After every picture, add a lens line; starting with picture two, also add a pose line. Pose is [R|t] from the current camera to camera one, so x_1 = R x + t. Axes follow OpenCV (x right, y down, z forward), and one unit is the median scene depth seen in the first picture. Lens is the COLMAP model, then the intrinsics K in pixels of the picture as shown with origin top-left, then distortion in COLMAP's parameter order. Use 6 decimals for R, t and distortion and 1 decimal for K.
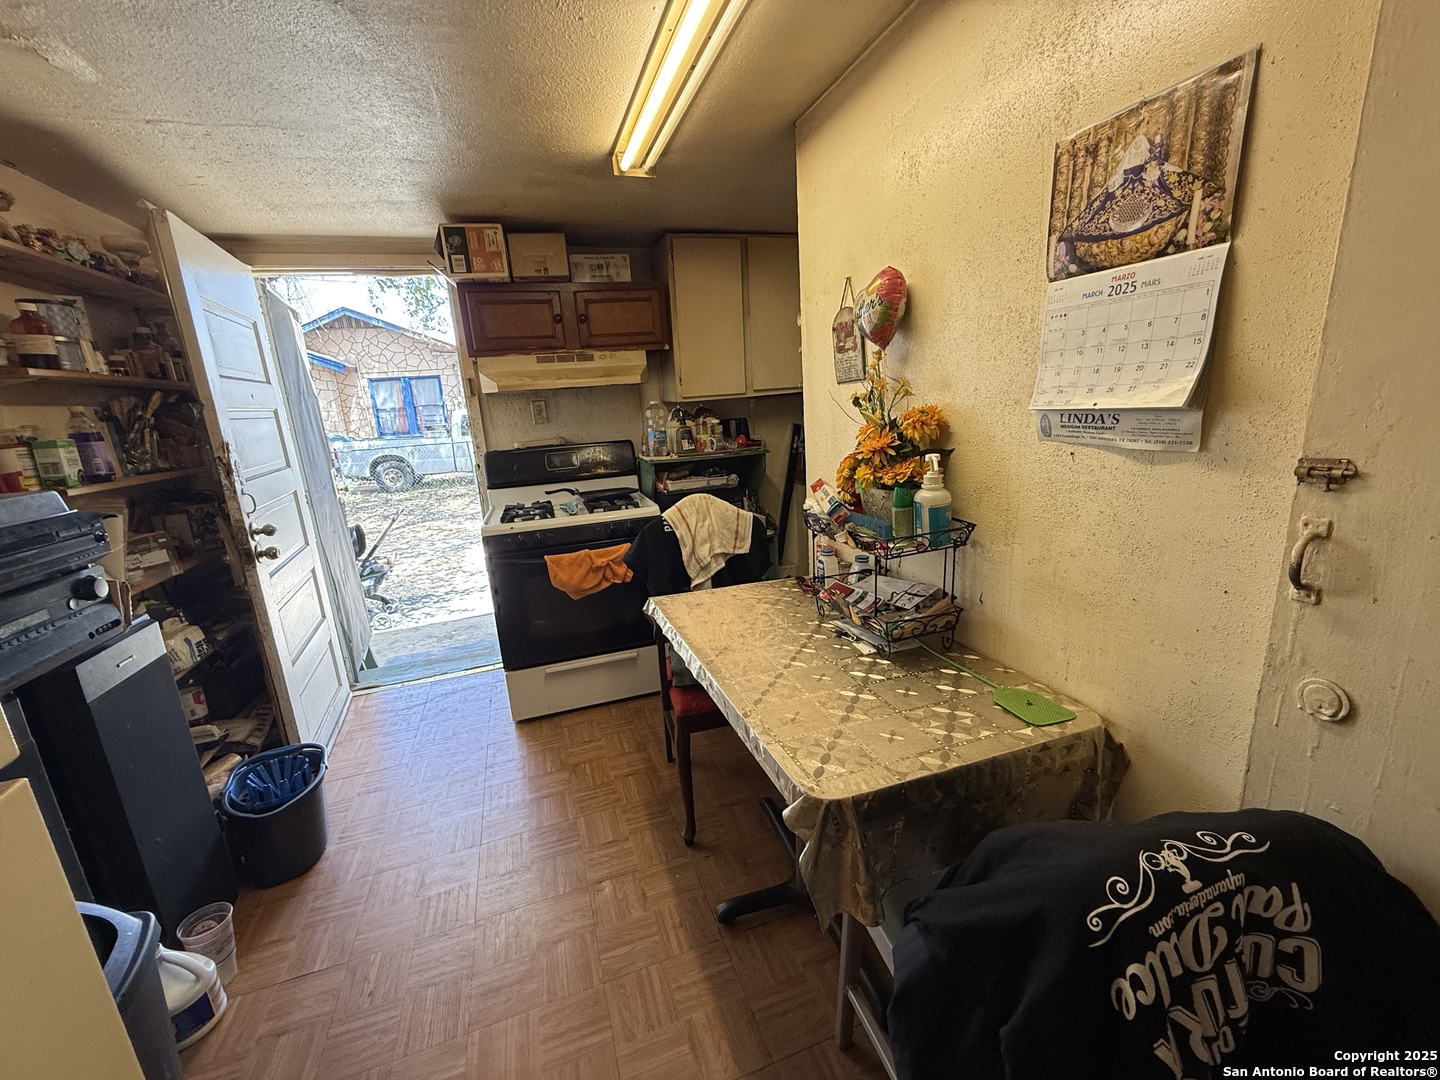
lens RADIAL K [[574.0, 0, 720.0], [0, 574.0, 540.0], [0, 0, 1]] dist [-0.000307, -0.000055]
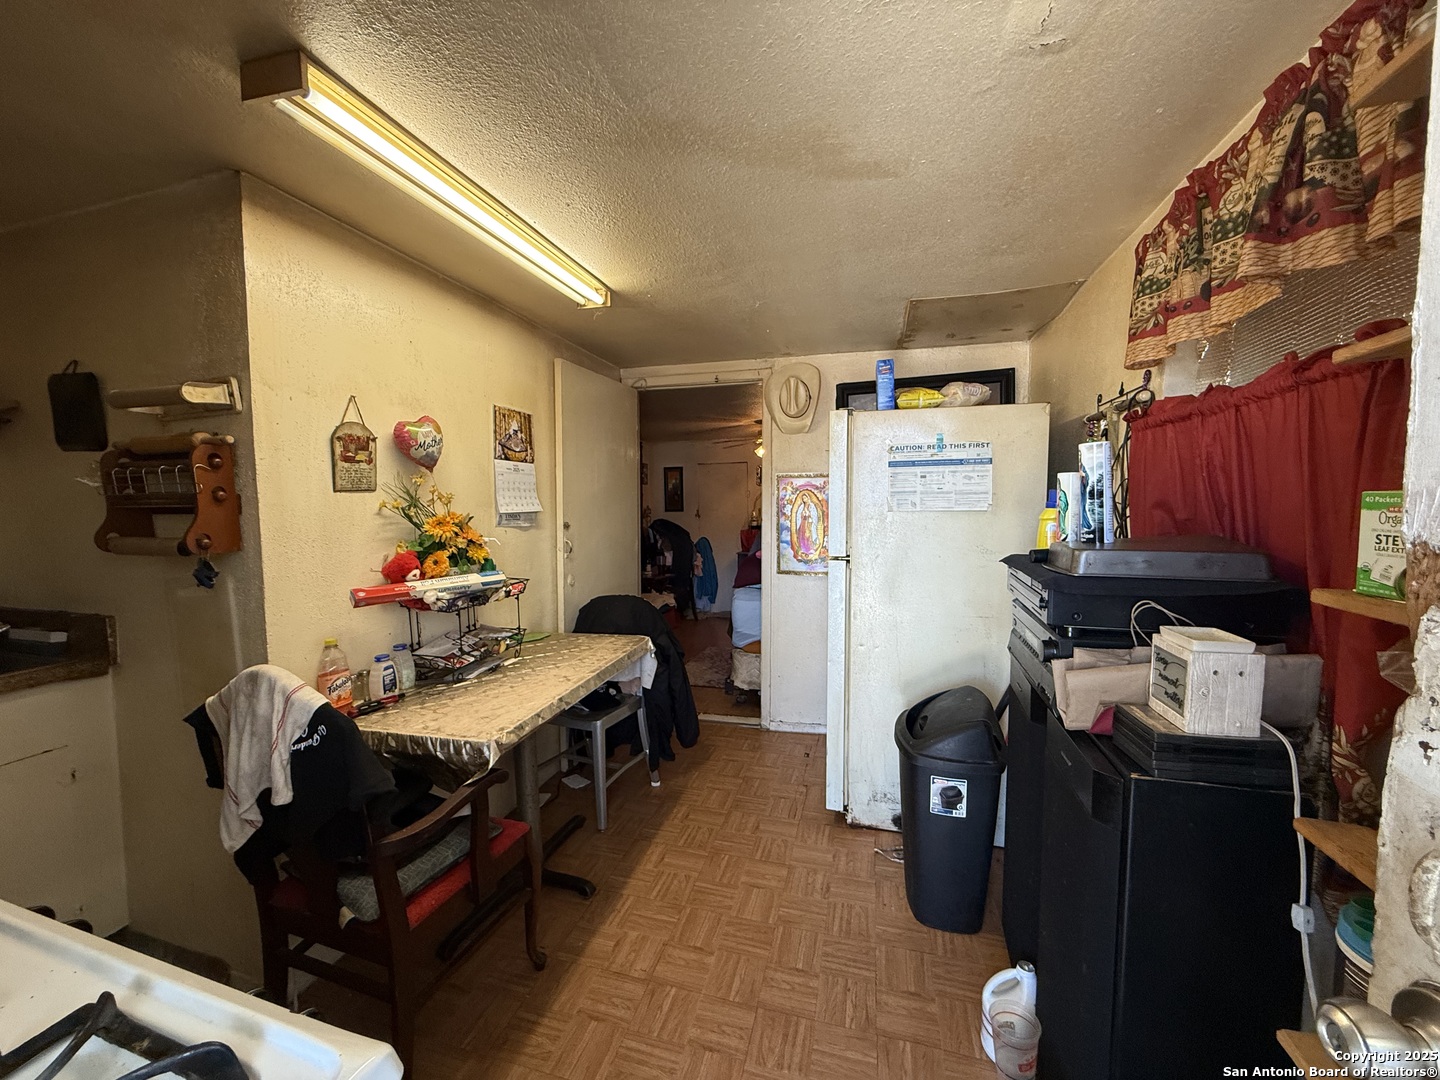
lens RADIAL K [[574.0, 0, 720.0], [0, 574.0, 540.0], [0, 0, 1]] dist [-0.000307, -0.000055]
pose [[-0.820559, 0.024590, 0.571032, -1.558640], [0.187556, 0.955337, 0.228374, -0.525967], [-0.539912, 0.294495, -0.788523, 2.570250]]
